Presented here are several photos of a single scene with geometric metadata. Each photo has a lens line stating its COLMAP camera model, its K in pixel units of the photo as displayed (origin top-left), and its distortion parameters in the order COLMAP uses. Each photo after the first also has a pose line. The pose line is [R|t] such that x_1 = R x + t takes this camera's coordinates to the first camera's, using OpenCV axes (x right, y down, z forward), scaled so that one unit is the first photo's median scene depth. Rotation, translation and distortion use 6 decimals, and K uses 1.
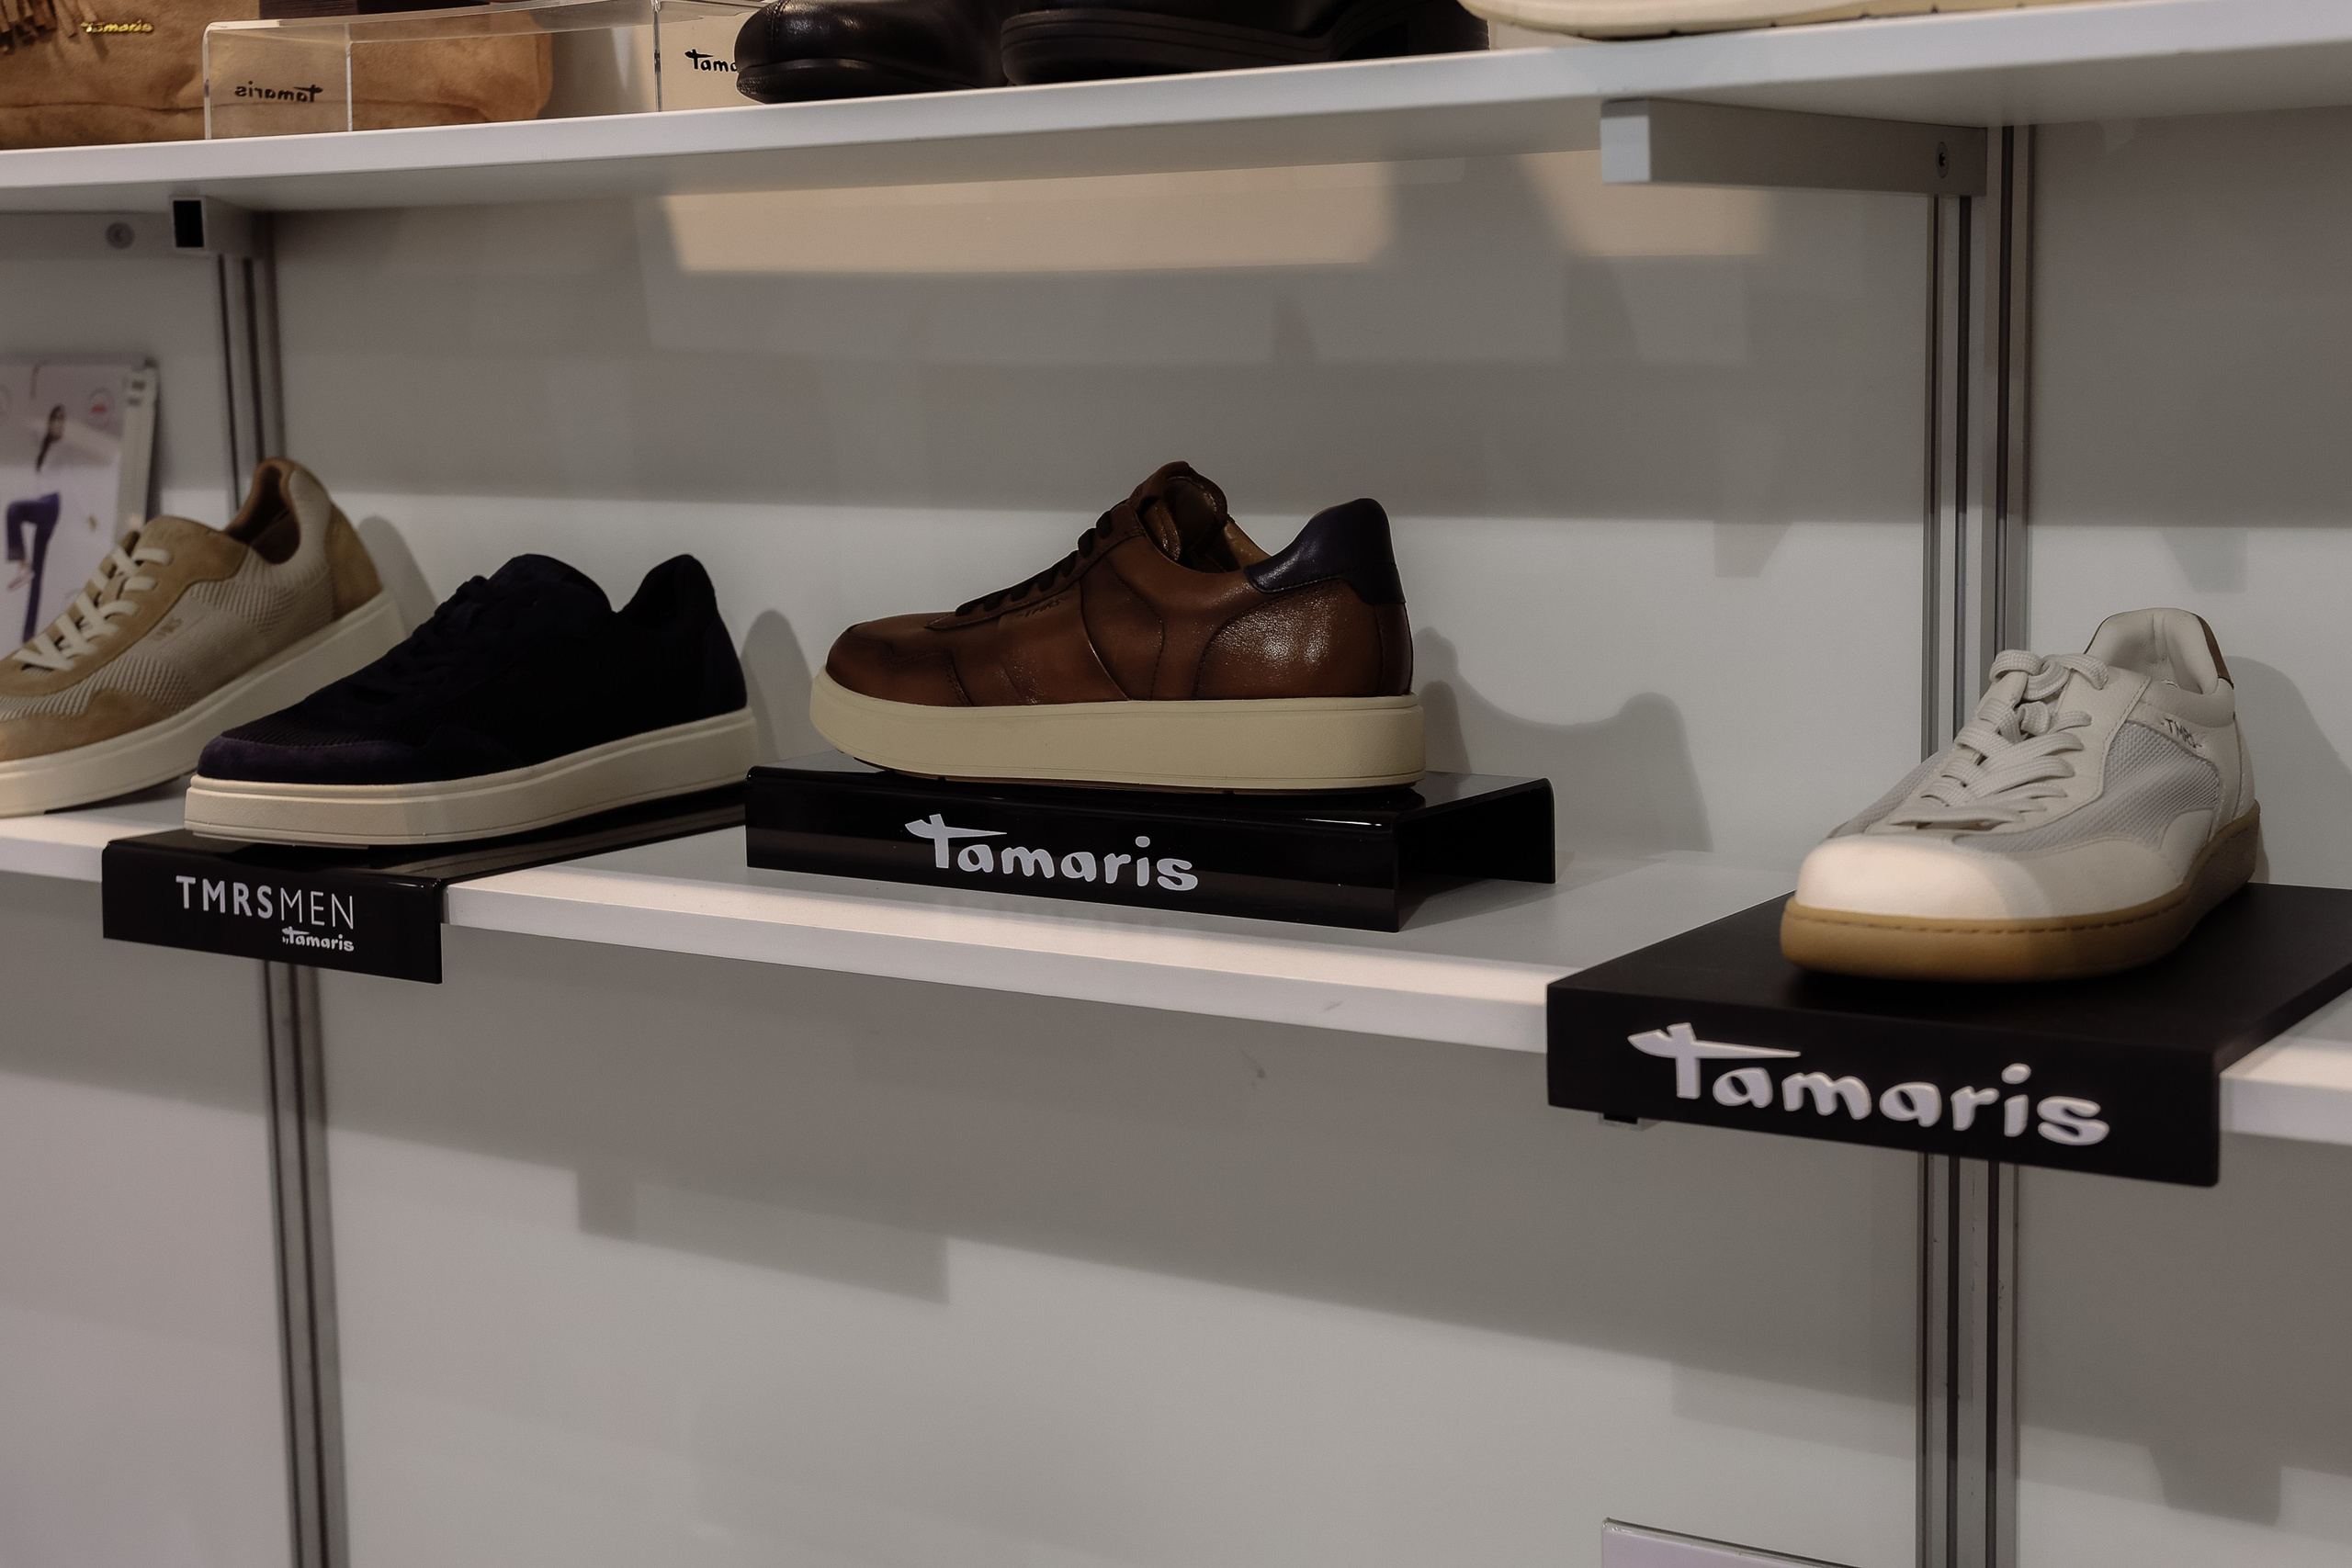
lens RADIAL K [[3304.3, 0, 1176.0], [0, 3304.3, 784.0], [0, 0, 1]] dist [0.106981, 0.026504]
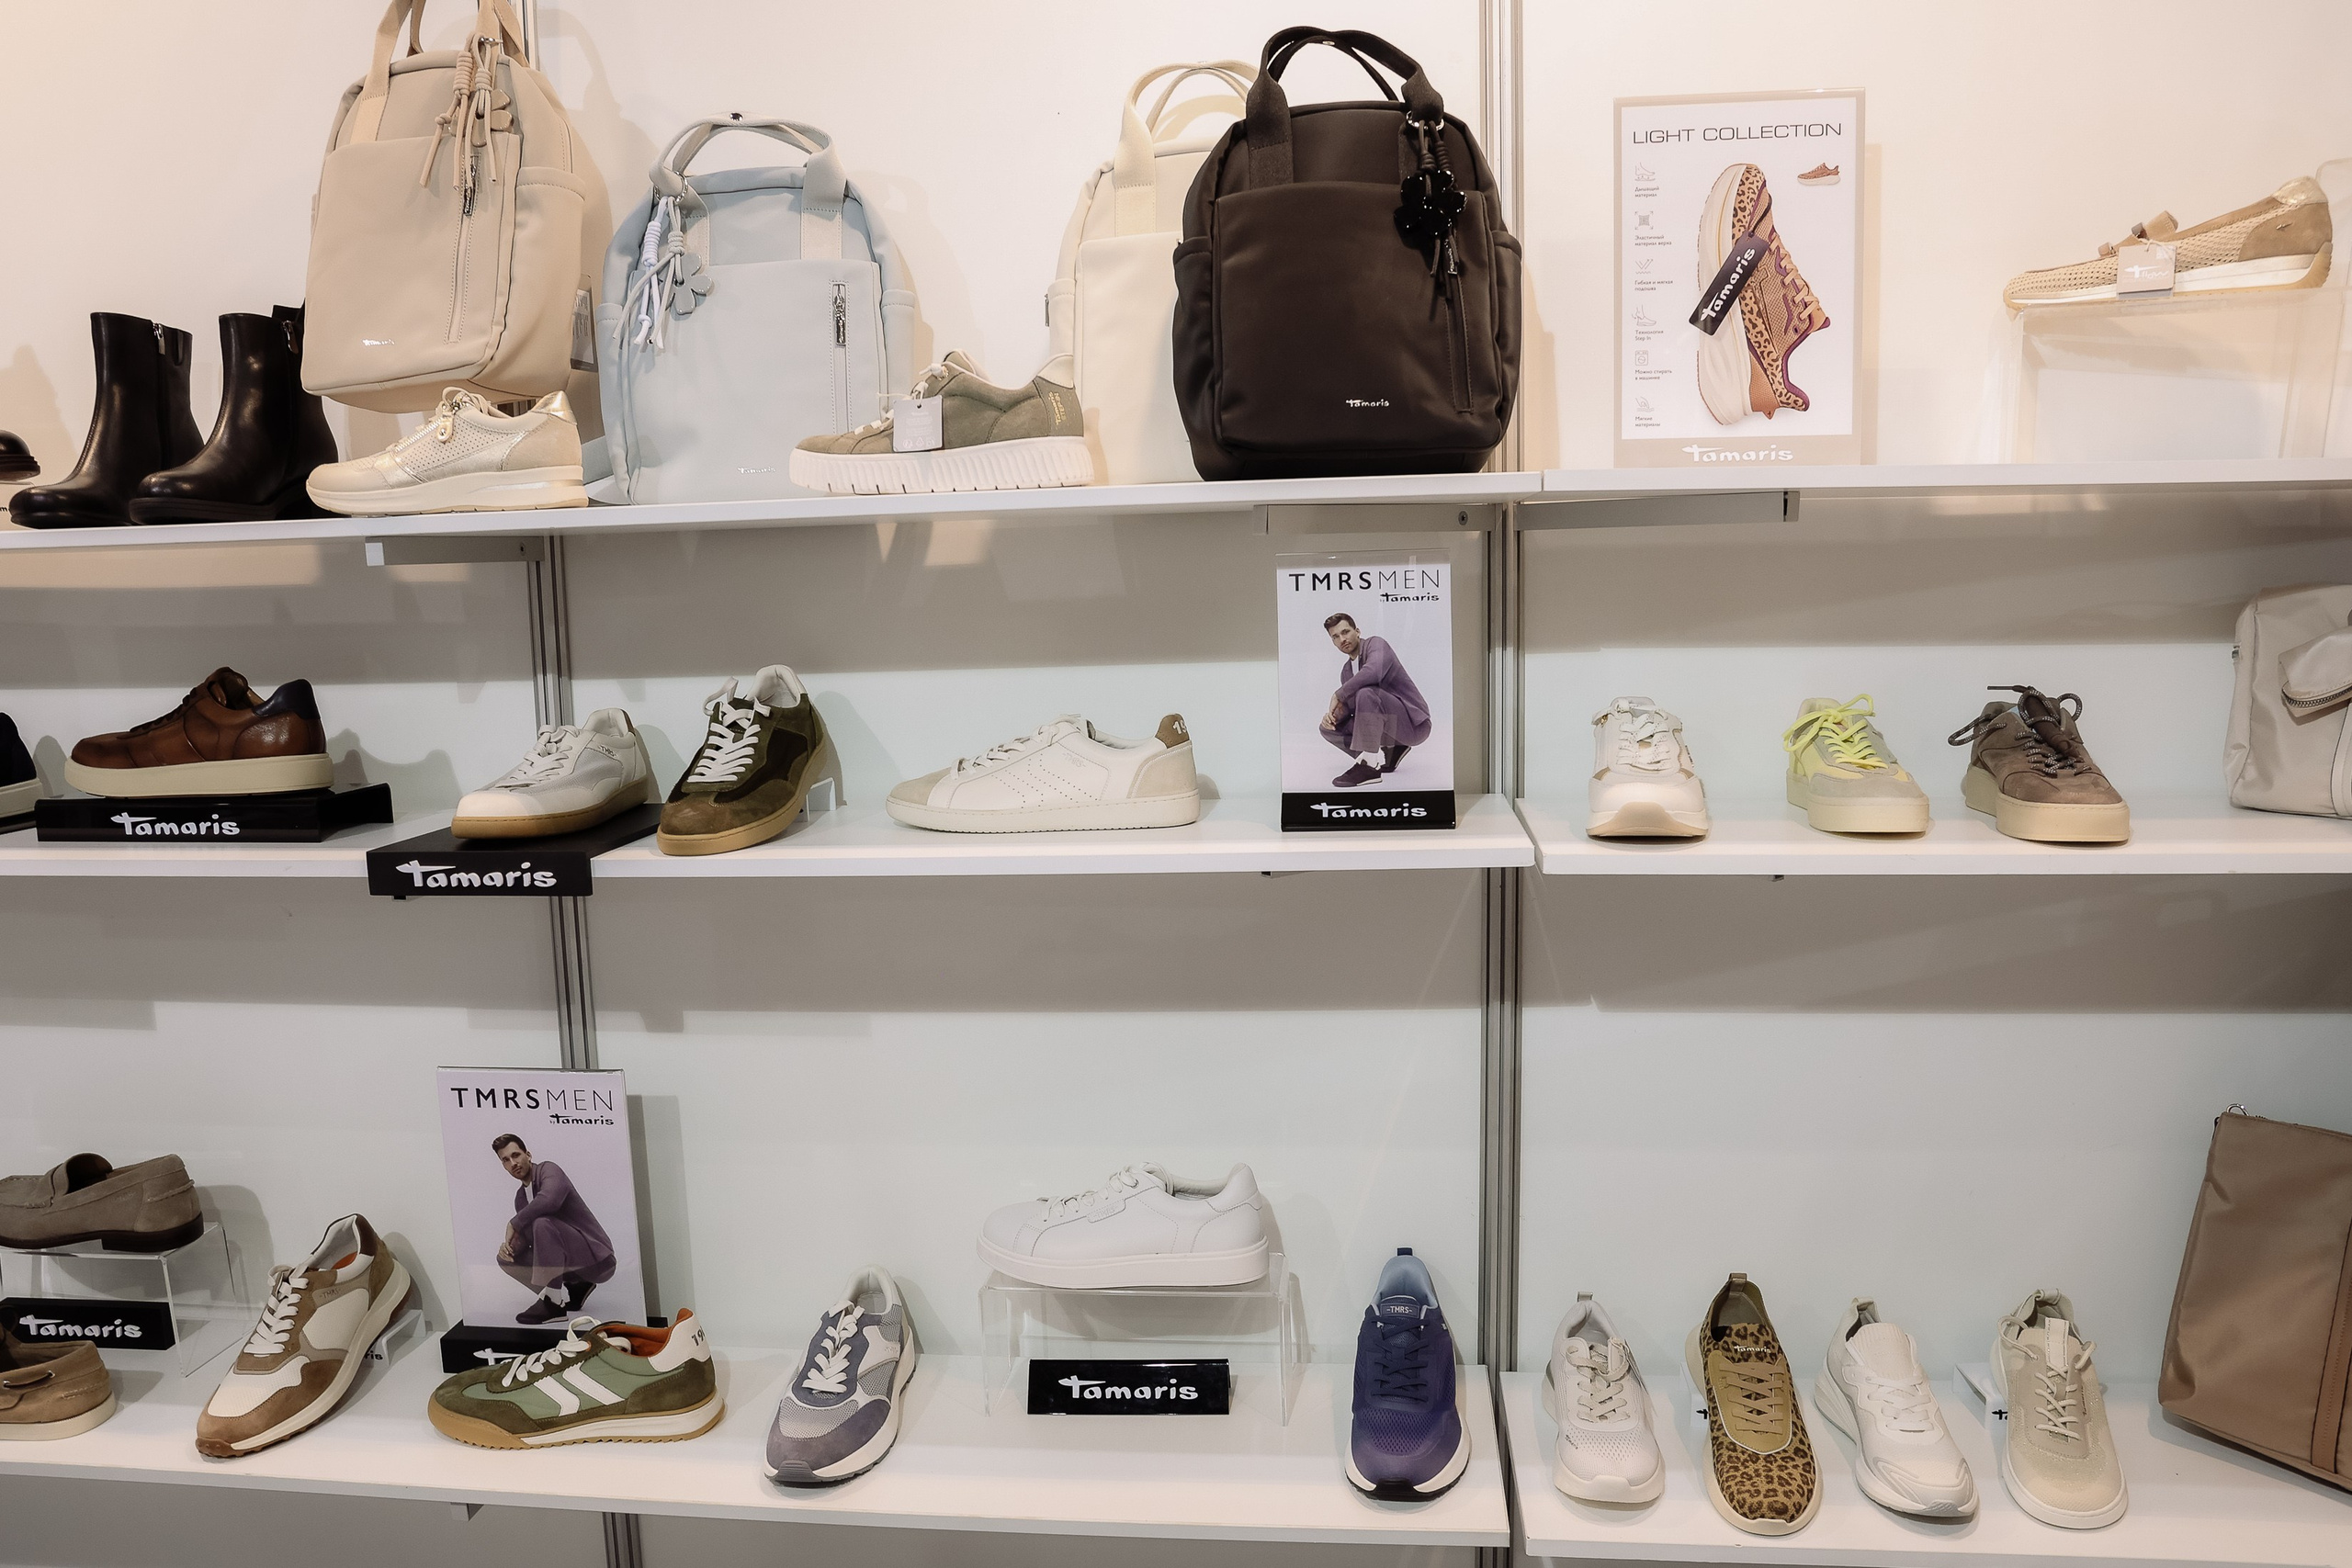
lens RADIAL K [[1657.9, 0, 1176.0], [0, 1657.9, 784.0], [0, 0, 1]] dist [-0.134592, 0.100406]
pose [[0.884202, -0.061641, 0.463020, 0.075216], [0.066295, 0.997781, 0.006234, 0.033722], [-0.462377, 0.025184, 0.886326, -0.431804]]
